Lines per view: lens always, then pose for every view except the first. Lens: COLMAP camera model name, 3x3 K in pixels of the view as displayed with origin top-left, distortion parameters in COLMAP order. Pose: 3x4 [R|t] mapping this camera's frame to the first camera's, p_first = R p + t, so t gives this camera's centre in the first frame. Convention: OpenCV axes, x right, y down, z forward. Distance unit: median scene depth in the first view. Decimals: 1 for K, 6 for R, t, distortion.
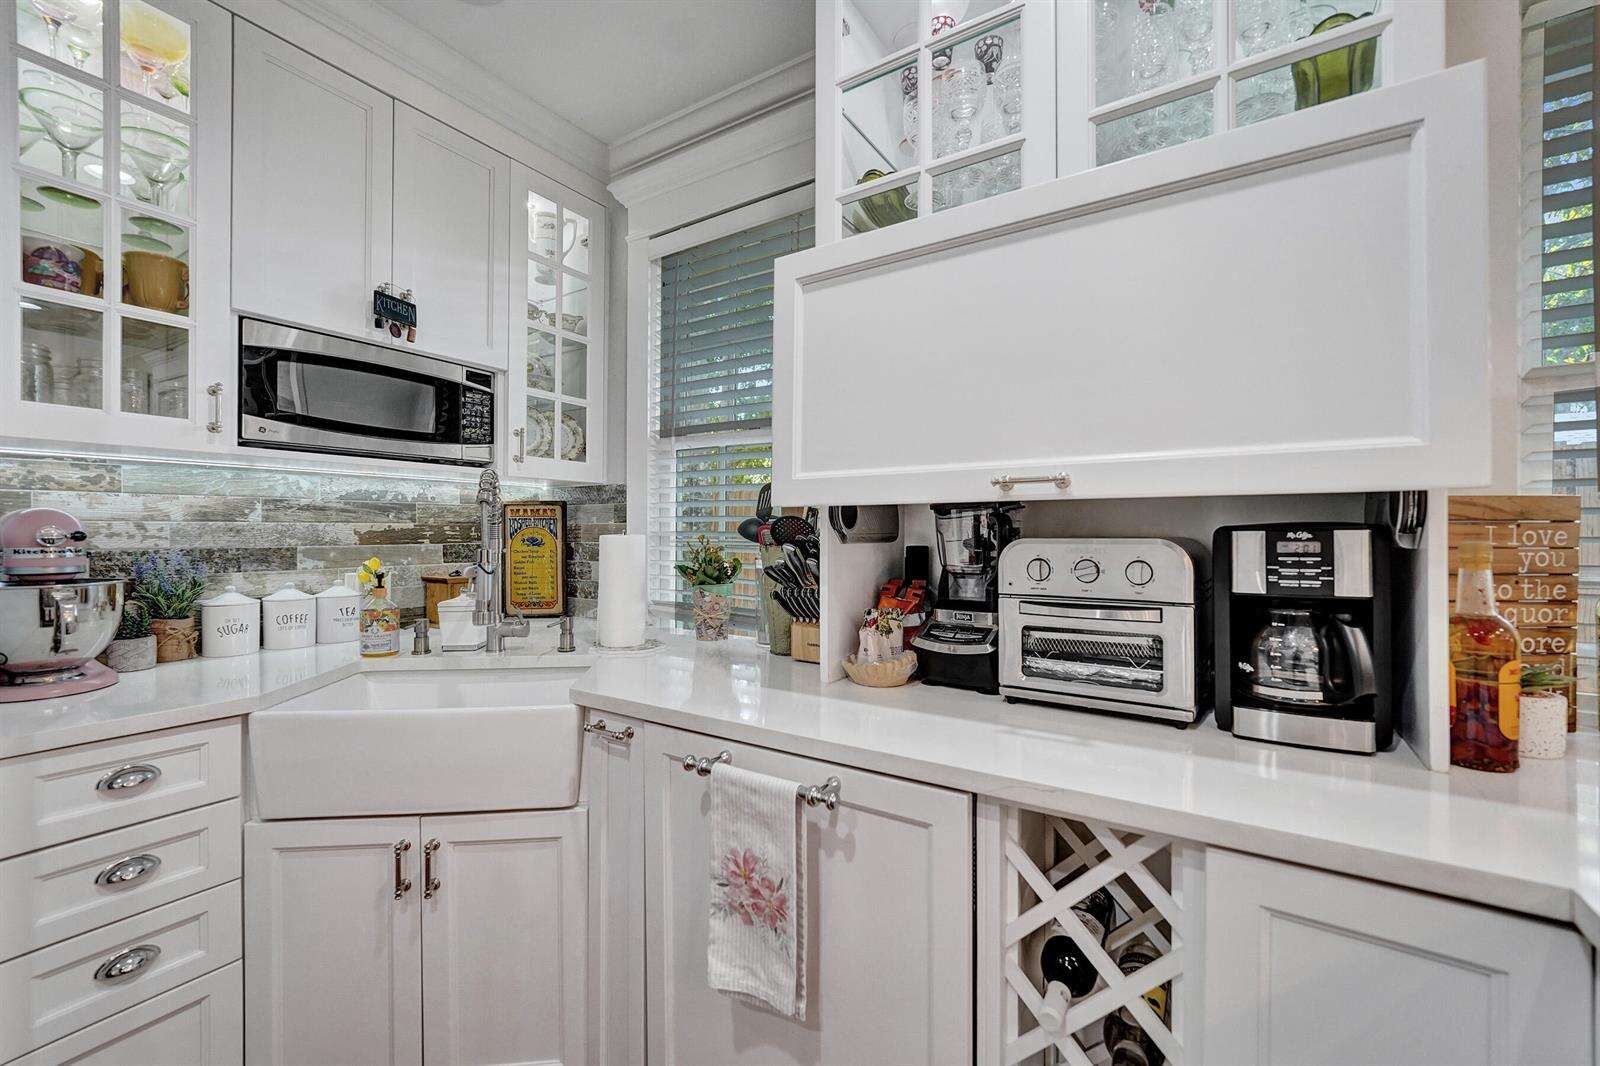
lens RADIAL K [[670.0, 0, 795.7], [0, 670.0, 530.4], [0, 0, 1]] dist [-0.008477, 0.000095]
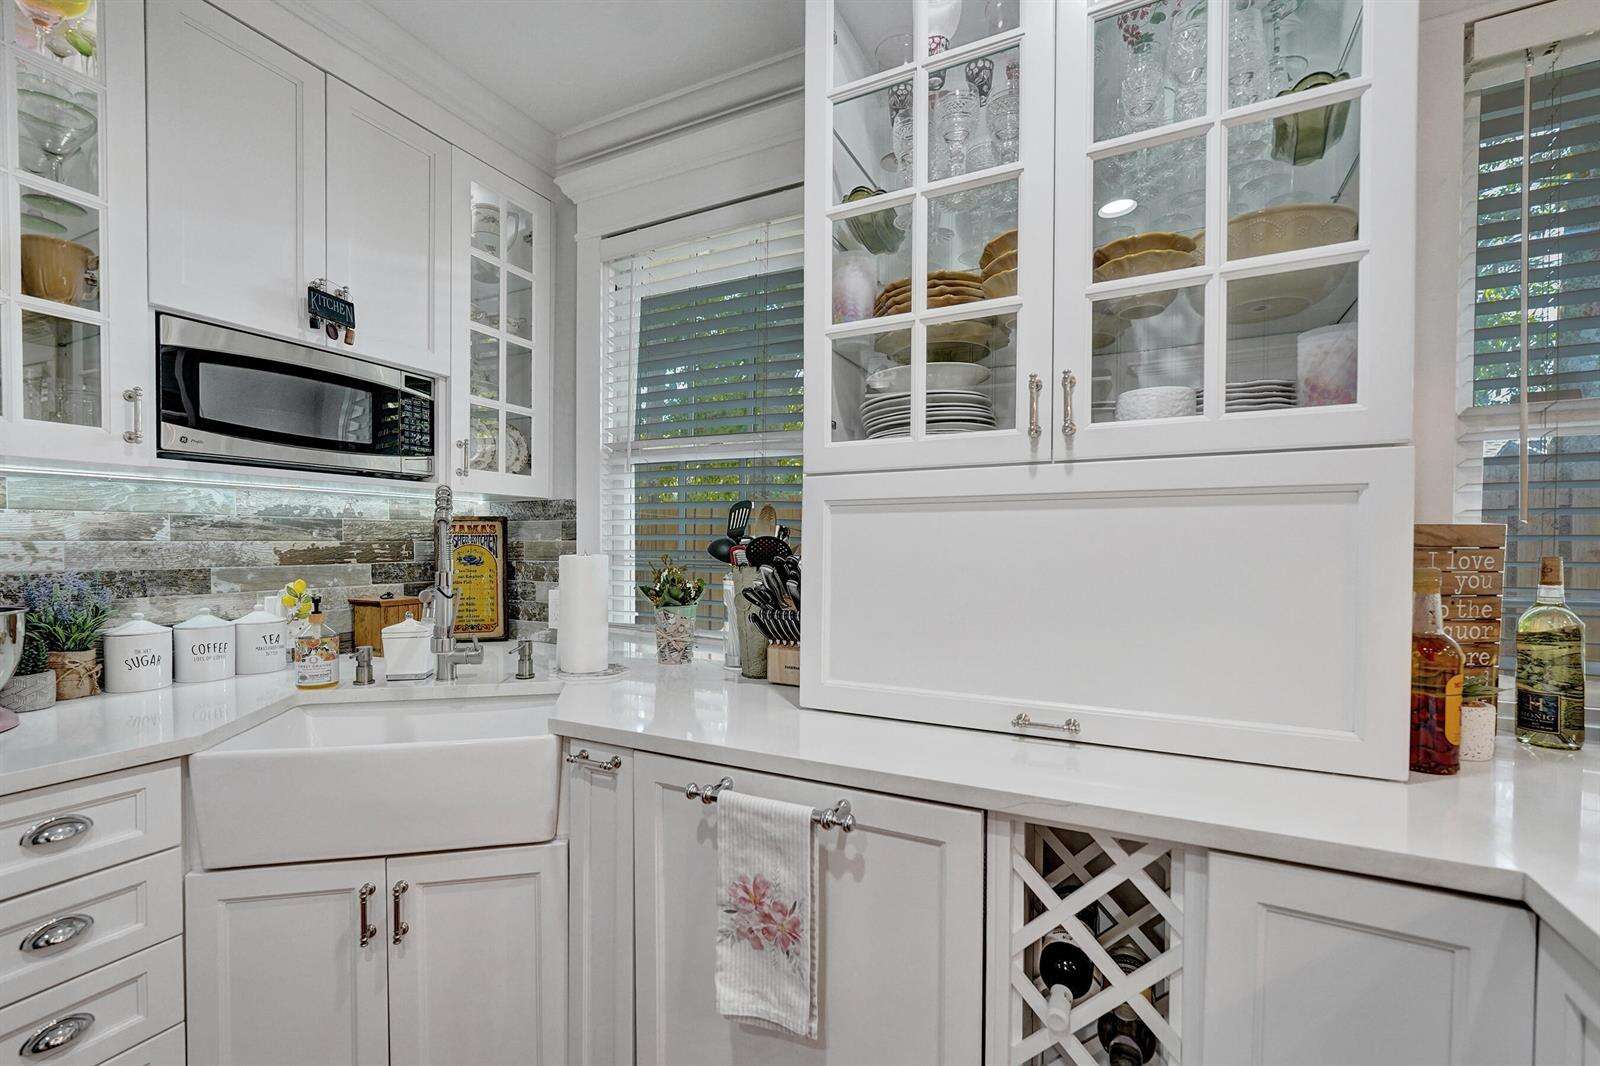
lens RADIAL K [[704.5, 0, 786.4], [0, 704.5, 556.1], [0, 0, 1]] dist [-0.005868, 0.000275]
pose [[0.994483, -0.000732, 0.104897, -0.089958], [-0.001370, 0.999800, 0.019969, -0.013776], [-0.104890, -0.020003, 0.994283, -0.027664]]
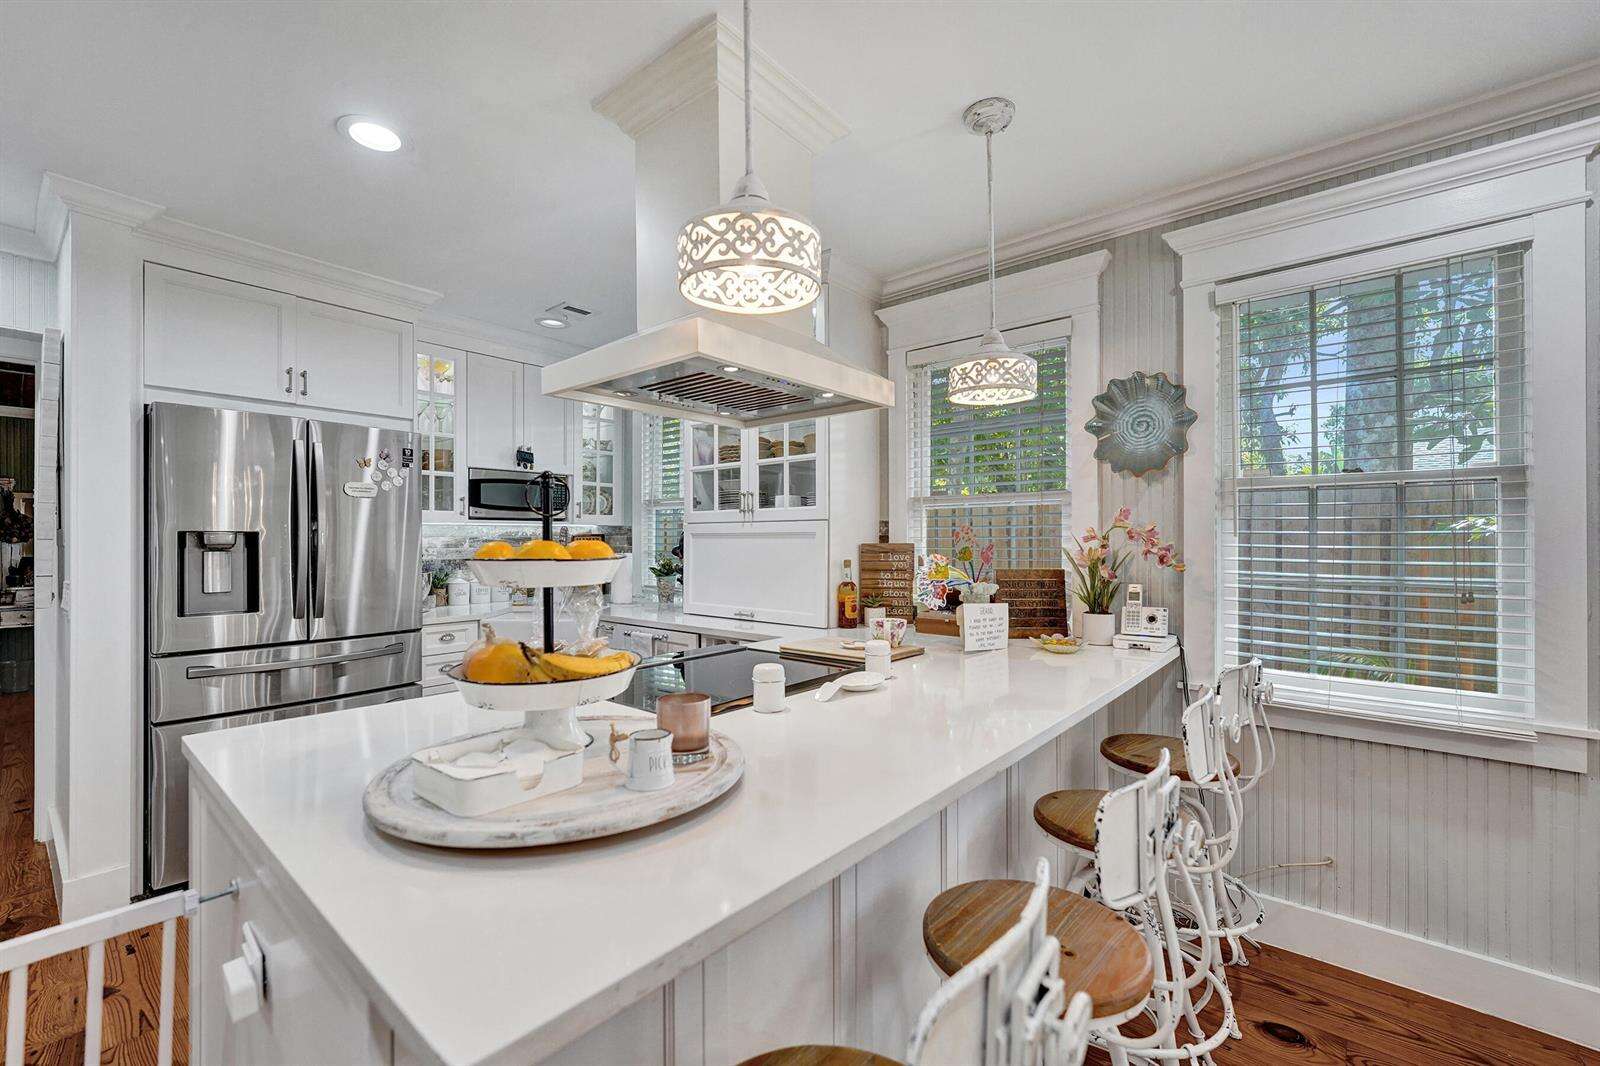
lens RADIAL K [[708.3, 0, 800.4], [0, 708.3, 519.4], [0, 0, 1]] dist [-0.004390, -0.000381]
pose [[0.992068, -0.006296, -0.125546, 0.724334], [0.003682, 0.999772, -0.021040, -0.063044], [0.125650, 0.020411, 0.991865, -1.453302]]
